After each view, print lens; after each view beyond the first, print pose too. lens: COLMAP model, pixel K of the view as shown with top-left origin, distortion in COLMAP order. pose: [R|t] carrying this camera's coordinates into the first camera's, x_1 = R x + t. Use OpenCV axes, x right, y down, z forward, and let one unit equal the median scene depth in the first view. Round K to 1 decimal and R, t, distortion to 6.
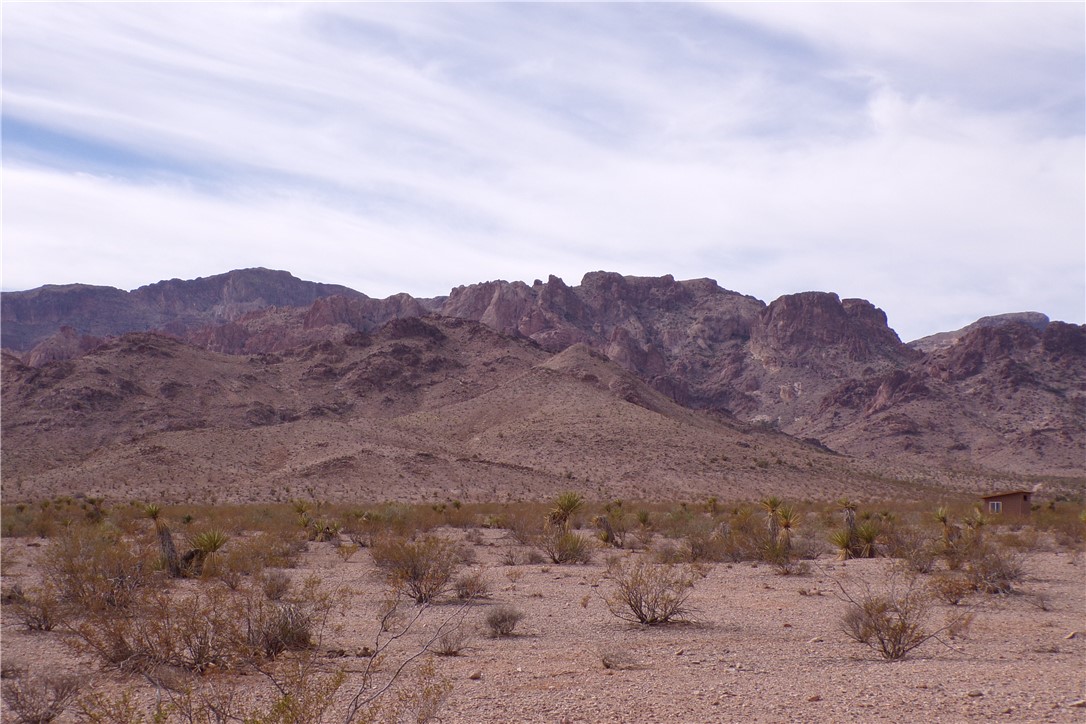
lens RADIAL K [[1656.0, 0, 539.4], [0, 1656.0, 402.6], [0, 0, 1]] dist [0.087394, 0.000000]
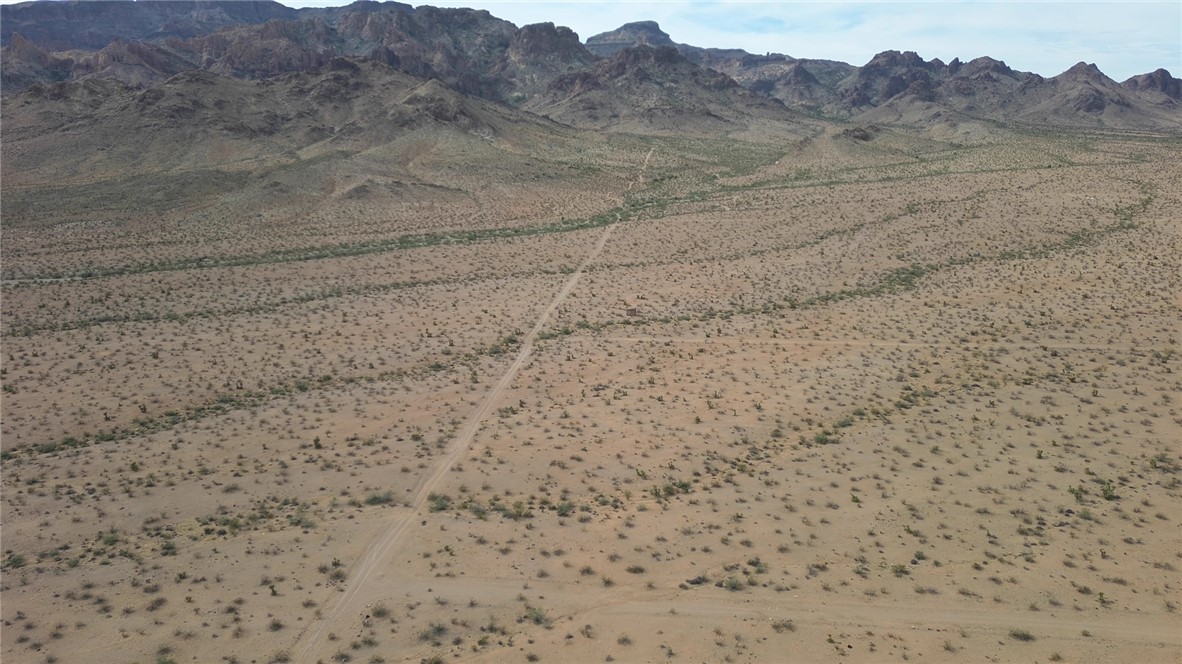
lens RADIAL K [[890.2, 0, 587.1], [0, 890.2, 332.8], [0, 0, 1]] dist [0.082126, -0.075306]
pose [[0.975952, -0.066788, 0.207504, -0.027830], [0.000677, 0.952832, 0.303498, -0.050075], [-0.217986, -0.296059, 0.929963, -0.100024]]
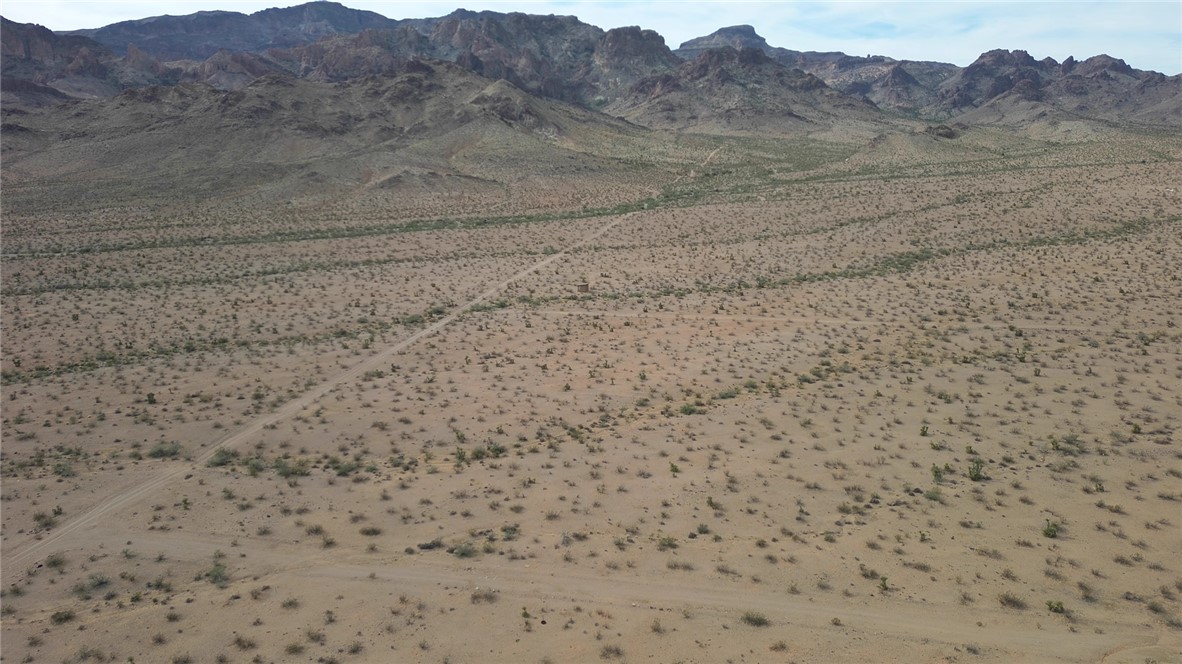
lens RADIAL K [[890.2, 0, 587.9], [0, 890.2, 333.0], [0, 0, 1]] dist [0.082126, -0.075306]
pose [[0.994278, -0.043192, 0.097707, 0.005587], [0.012806, 0.956216, 0.292382, -0.039841], [-0.106057, -0.289457, 0.951297, -0.096725]]
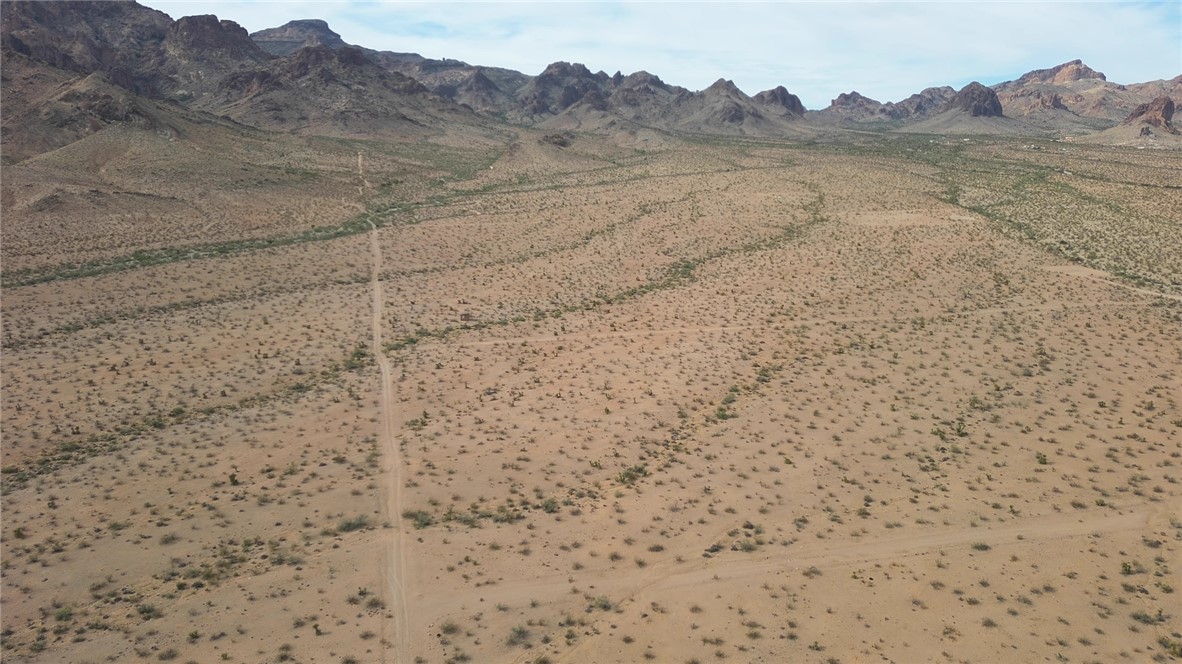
lens RADIAL K [[890.2, 0, 592.7], [0, 890.2, 334.8], [0, 0, 1]] dist [0.082126, -0.075306]
pose [[0.834776, -0.136069, 0.533511, -0.059477], [-0.033036, 0.954858, 0.295222, -0.050237], [-0.549598, -0.264069, 0.792597, -0.091093]]
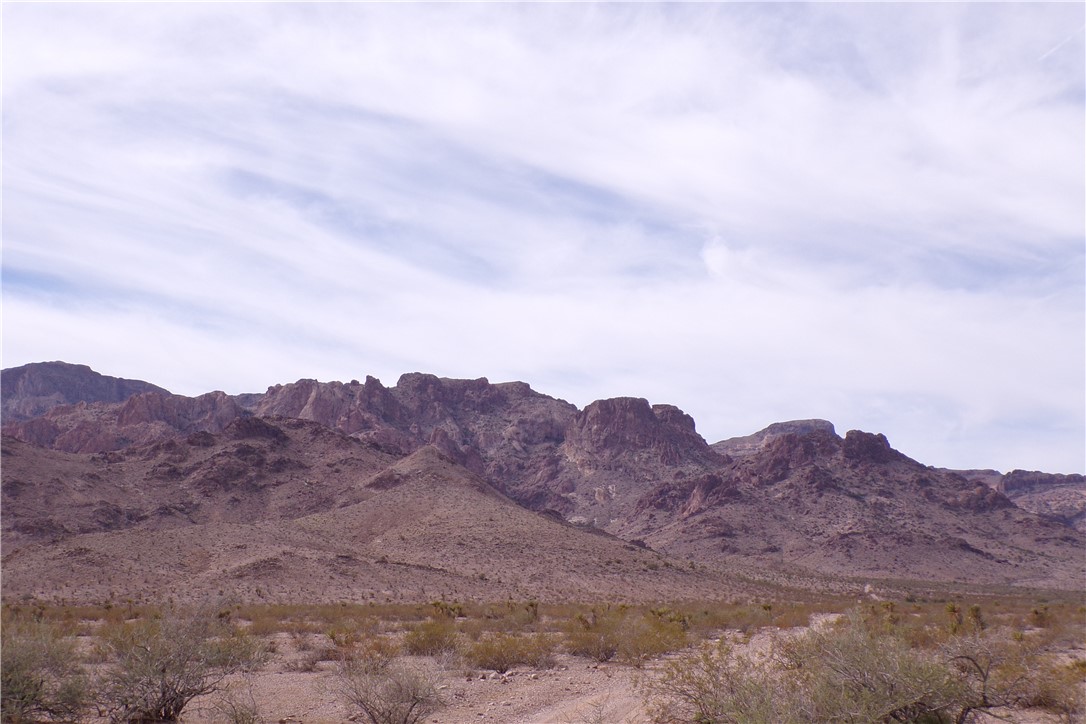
lens RADIAL K [[1656.0, 0, 538.4], [0, 1656.0, 394.4], [0, 0, 1]] dist [0.087394, 0.000000]
pose [[0.991383, 0.017581, 0.129813, -0.028780], [-0.009207, 0.997854, -0.064825, -0.001361], [-0.130675, 0.063071, 0.989417, -0.019579]]
